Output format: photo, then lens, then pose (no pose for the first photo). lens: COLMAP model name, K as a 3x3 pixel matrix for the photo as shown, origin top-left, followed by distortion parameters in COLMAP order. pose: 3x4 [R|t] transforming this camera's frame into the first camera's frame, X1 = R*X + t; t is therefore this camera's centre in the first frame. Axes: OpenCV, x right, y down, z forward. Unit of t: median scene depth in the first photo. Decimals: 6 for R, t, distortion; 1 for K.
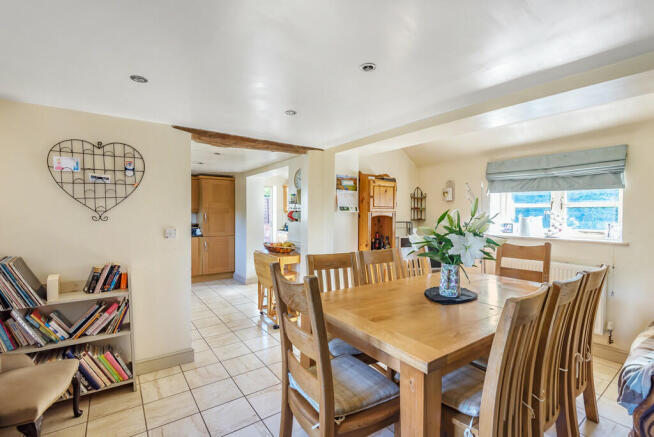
lens RADIAL K [[307.6, 0, 326.2], [0, 307.6, 209.2], [0, 0, 1]] dist [-0.001024, -0.000475]
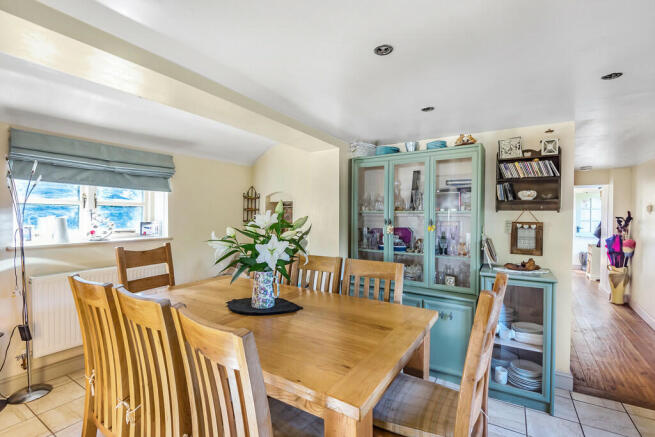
lens RADIAL K [[308.1, 0, 326.7], [0, 308.1, 209.2], [0, 0, 1]] dist [-0.001024, -0.000475]
pose [[-0.397440, 0.002286, 0.917625, -0.352457], [-0.023148, 0.999654, -0.012516, 0.001181], [-0.917336, -0.026215, -0.397250, 0.848649]]
